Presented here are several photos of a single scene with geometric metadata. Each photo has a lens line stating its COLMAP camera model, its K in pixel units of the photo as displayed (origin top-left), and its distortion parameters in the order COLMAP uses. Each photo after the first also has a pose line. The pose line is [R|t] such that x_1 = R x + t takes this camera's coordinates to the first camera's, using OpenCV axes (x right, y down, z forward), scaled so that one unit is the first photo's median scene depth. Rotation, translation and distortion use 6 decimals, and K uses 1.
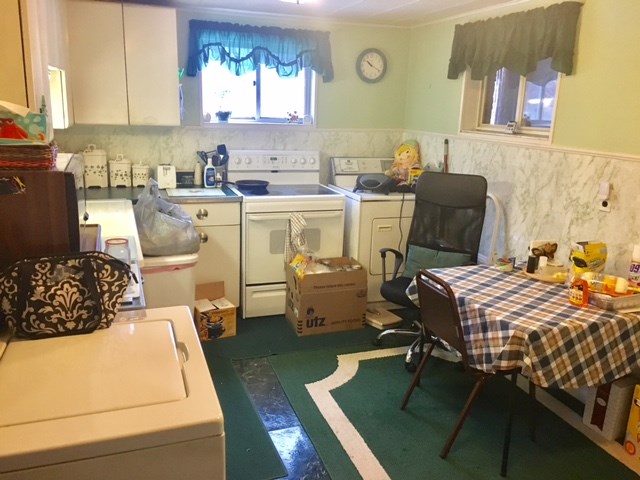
lens RADIAL K [[539.2, 0, 319.6], [0, 539.2, 239.1], [0, 0, 1]] dist [0.001266, 0.000047]
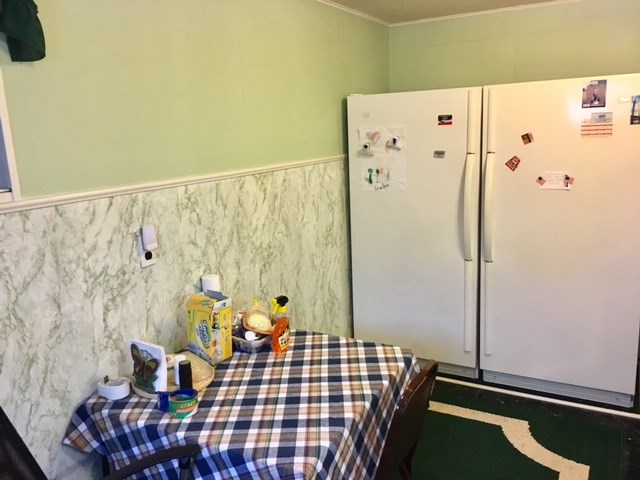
lens RADIAL K [[539.2, 0, 319.8], [0, 539.2, 240.6], [0, 0, 1]] dist [0.001266, 0.000047]
pose [[-0.652837, -0.146263, 0.743244, -0.135981], [0.217654, 0.903587, 0.368996, -0.281899], [-0.725555, 0.402664, -0.558060, 1.166428]]
